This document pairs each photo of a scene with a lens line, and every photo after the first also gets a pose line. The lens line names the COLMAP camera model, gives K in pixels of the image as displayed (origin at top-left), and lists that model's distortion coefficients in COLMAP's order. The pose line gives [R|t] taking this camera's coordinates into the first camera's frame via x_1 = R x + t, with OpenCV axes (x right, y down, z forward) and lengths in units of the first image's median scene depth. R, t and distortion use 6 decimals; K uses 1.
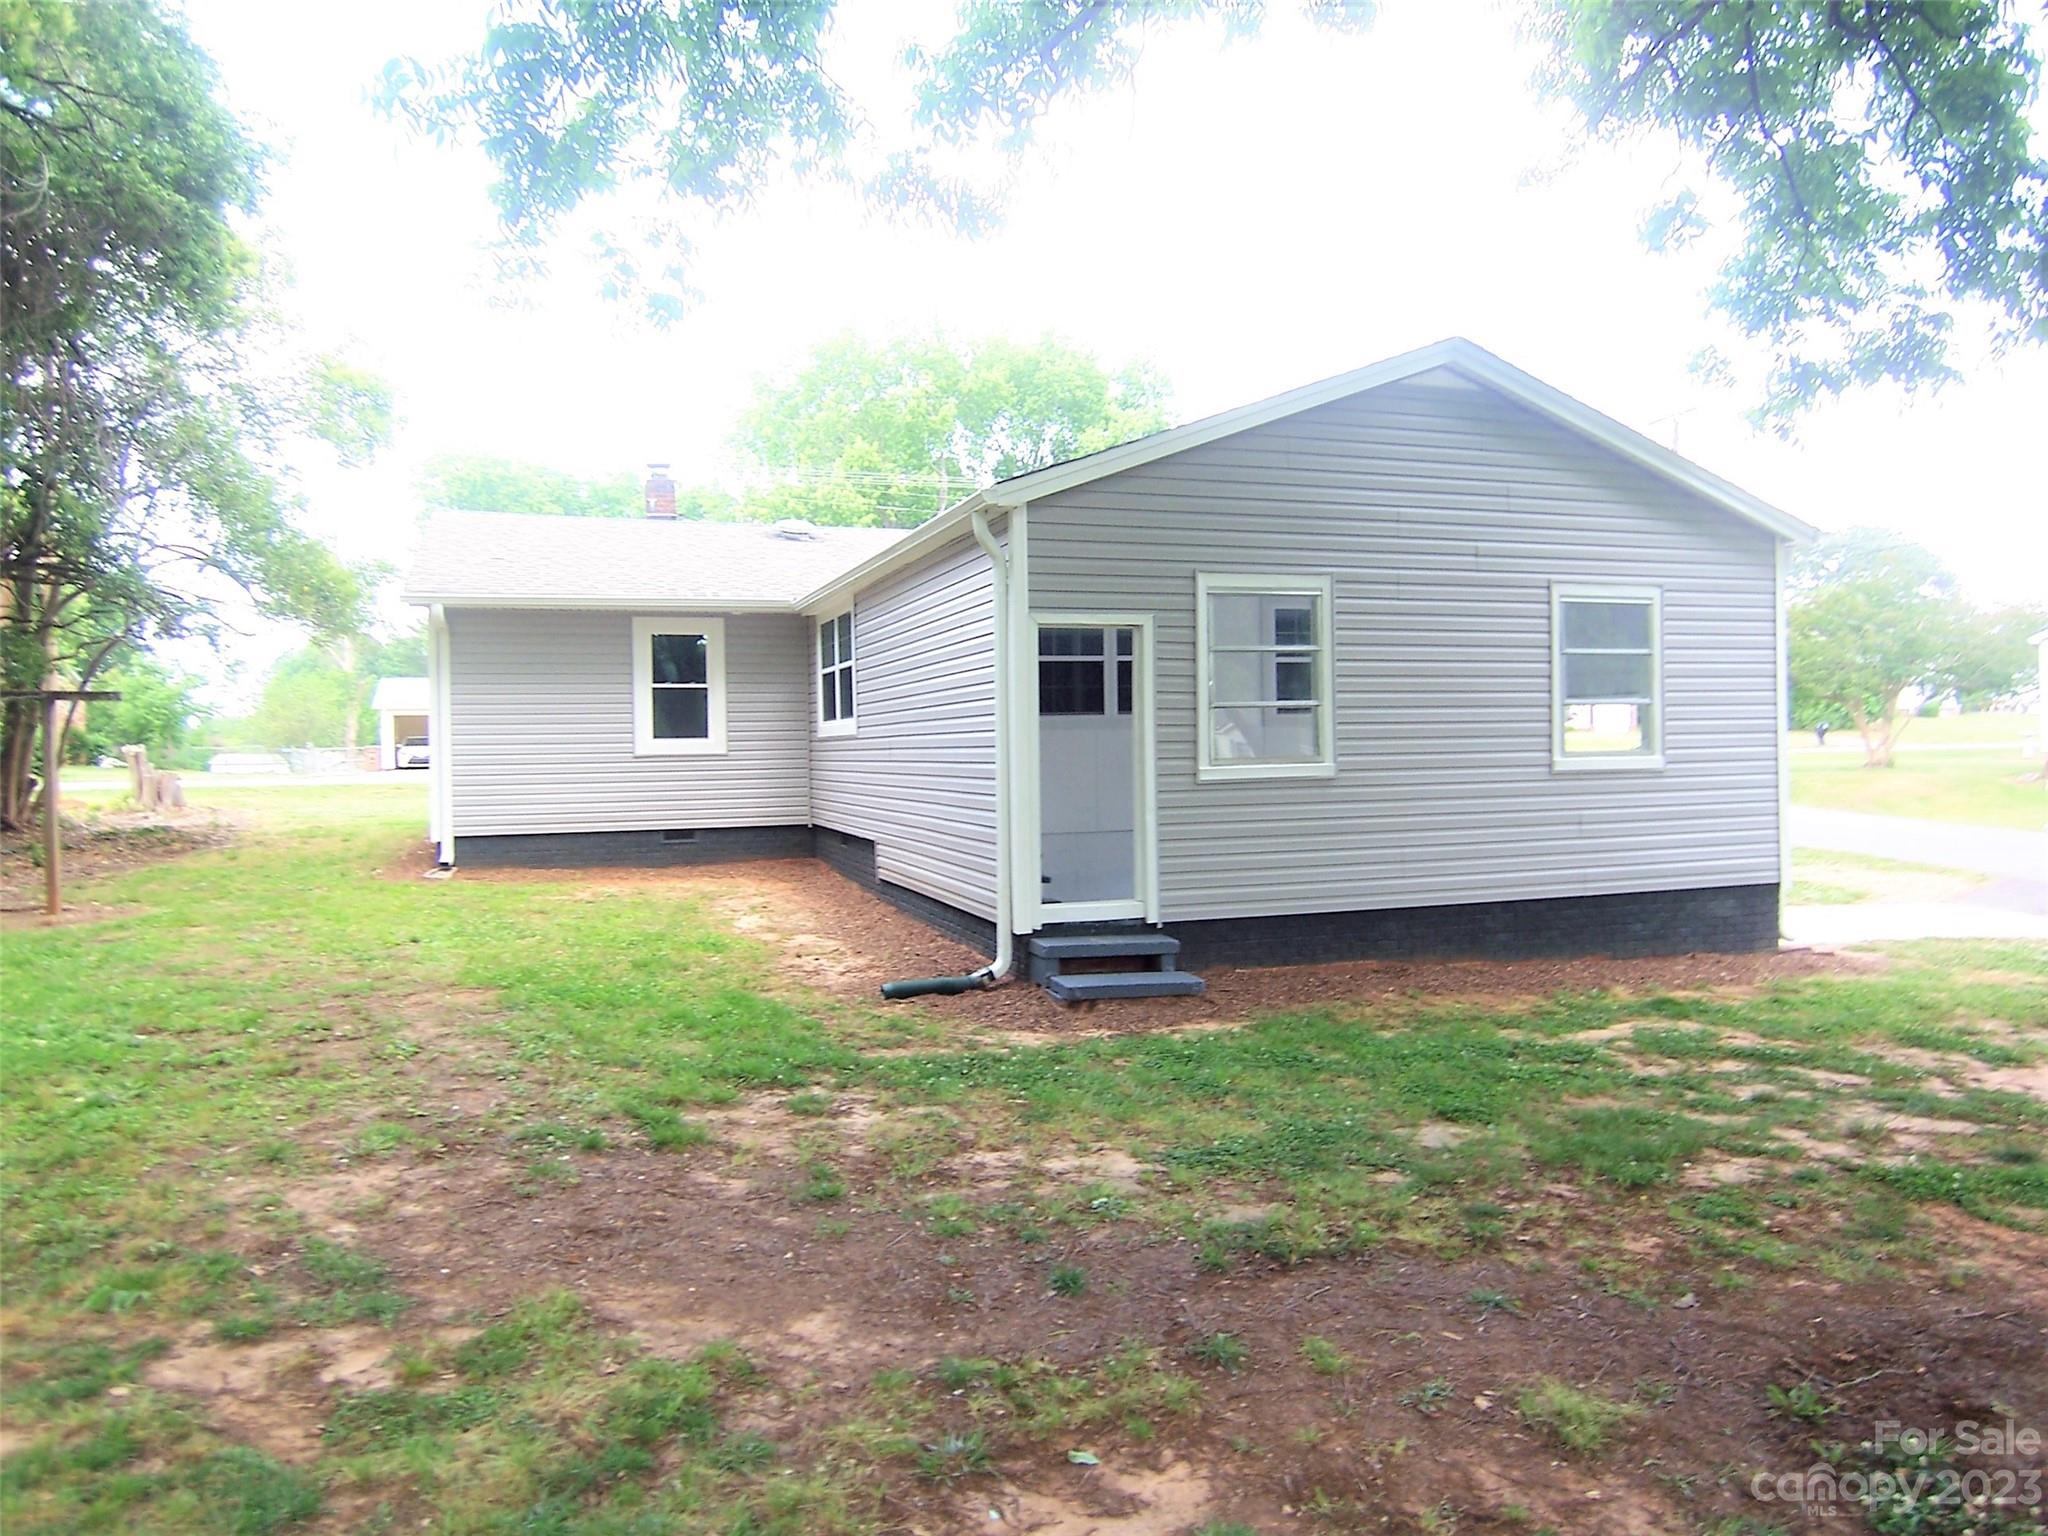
lens RADIAL K [[1386.7, 0, 1024.8], [0, 1386.7, 756.3], [0, 0, 1]] dist [-0.013521, -0.042806]
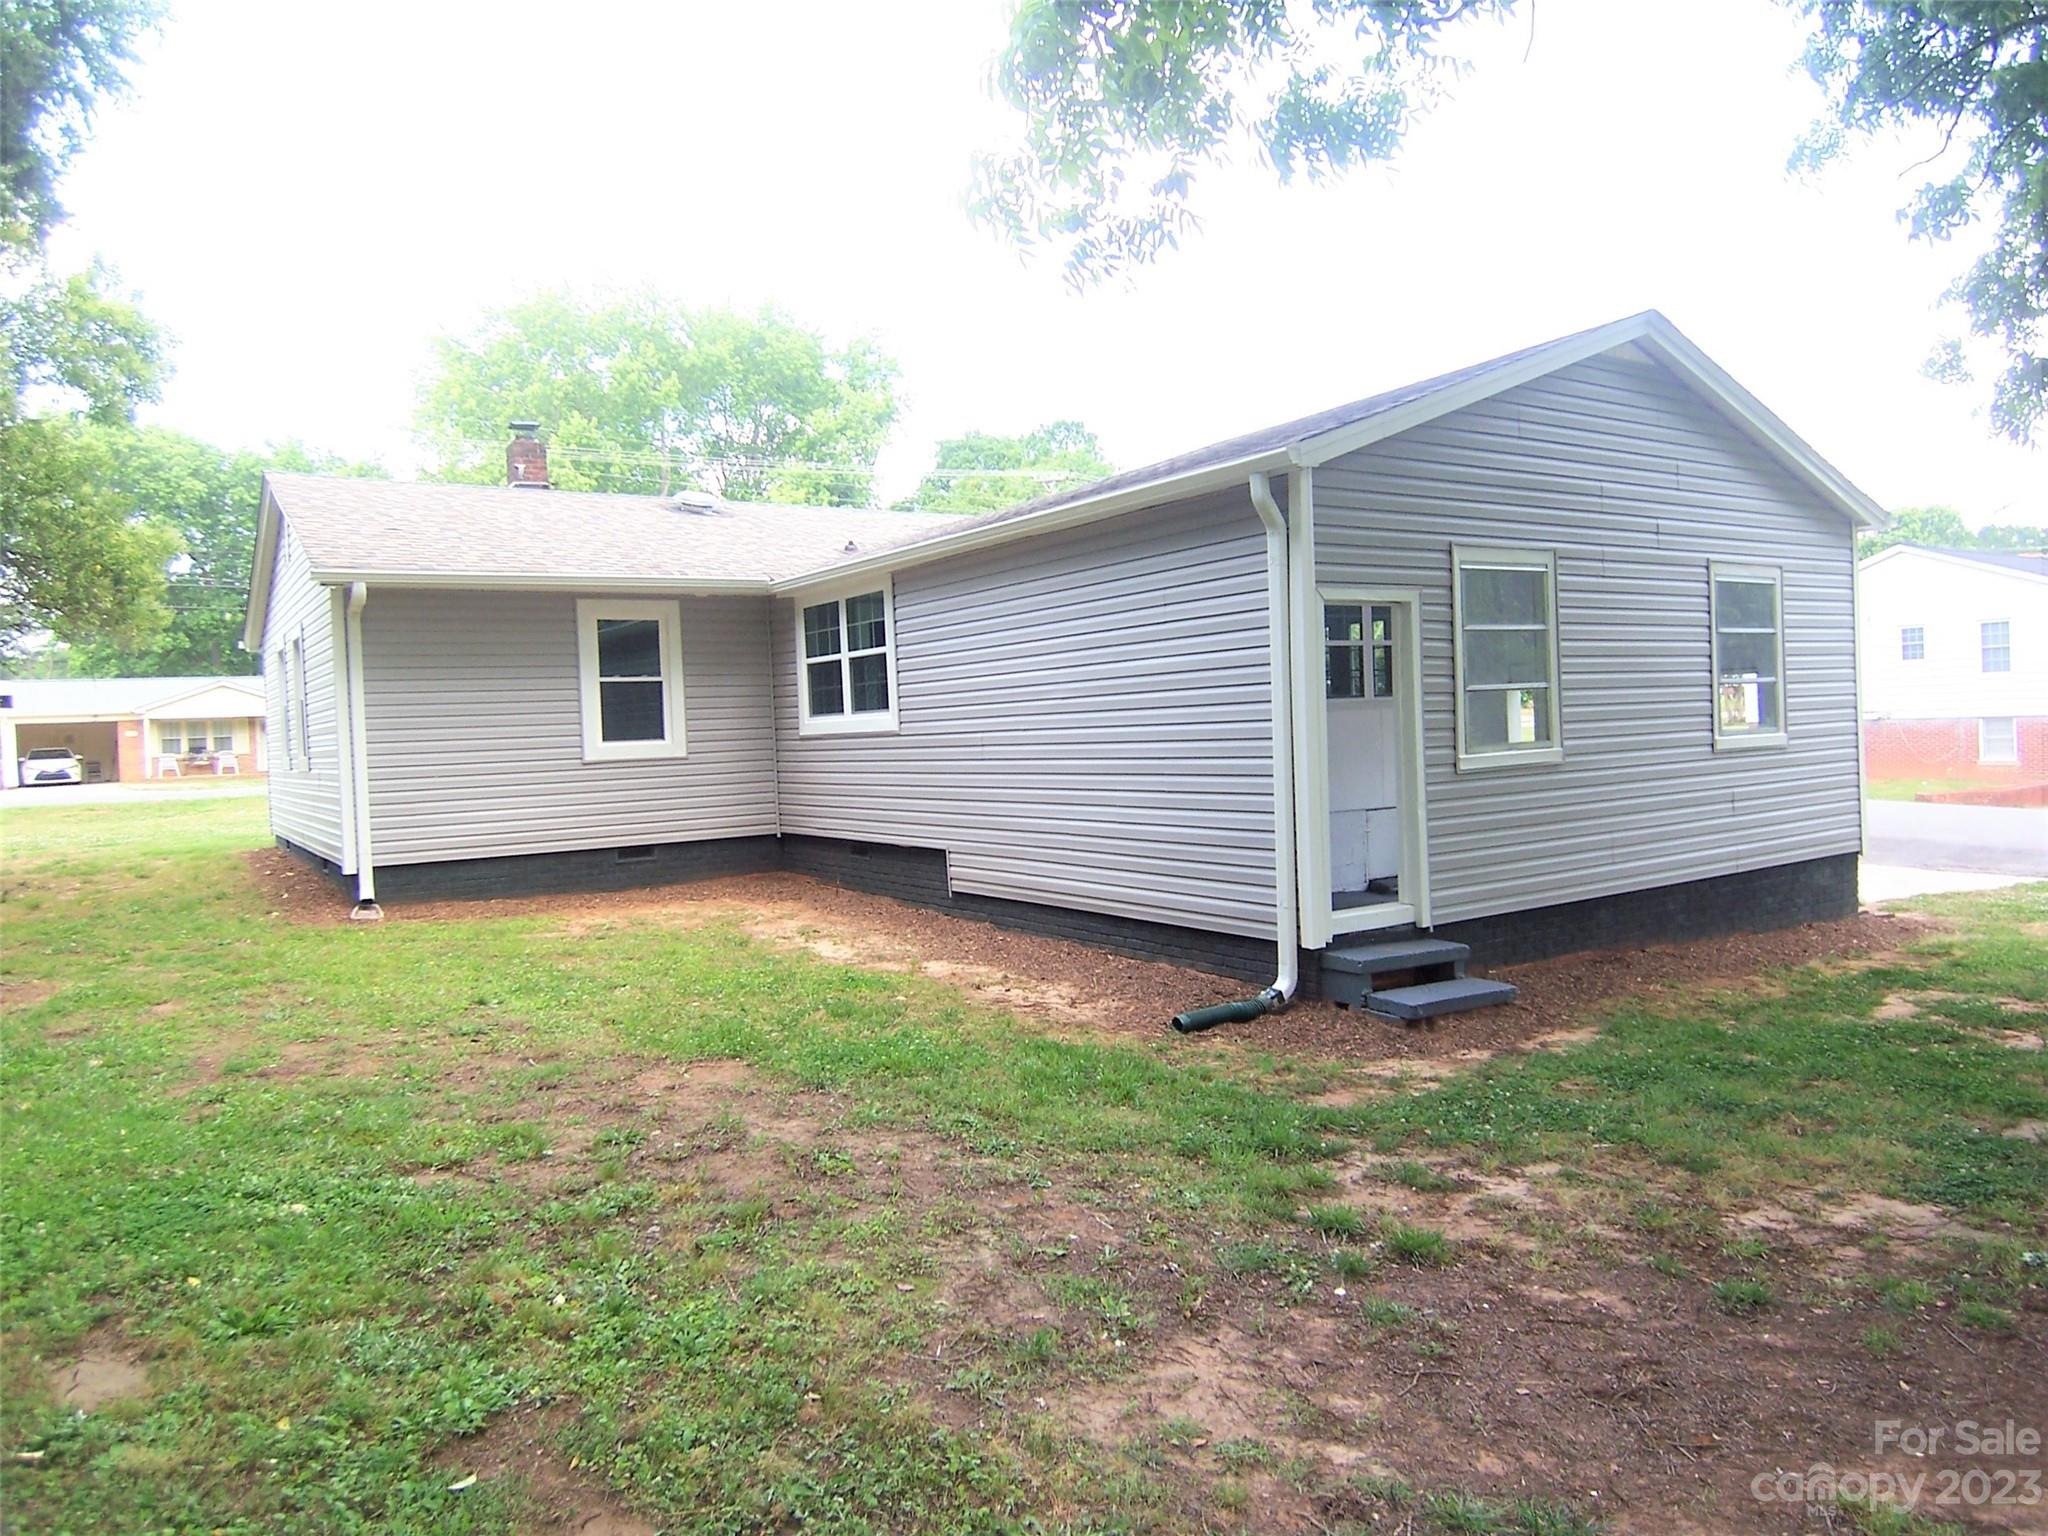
lens RADIAL K [[1386.7, 0, 1024.8], [0, 1386.7, 756.3], [0, 0, 1]] dist [-0.013521, -0.042806]
pose [[0.966695, -0.027767, 0.254420, -0.372115], [0.026164, 0.999611, 0.009685, -0.008116], [-0.254590, -0.002706, 0.967045, 0.169353]]
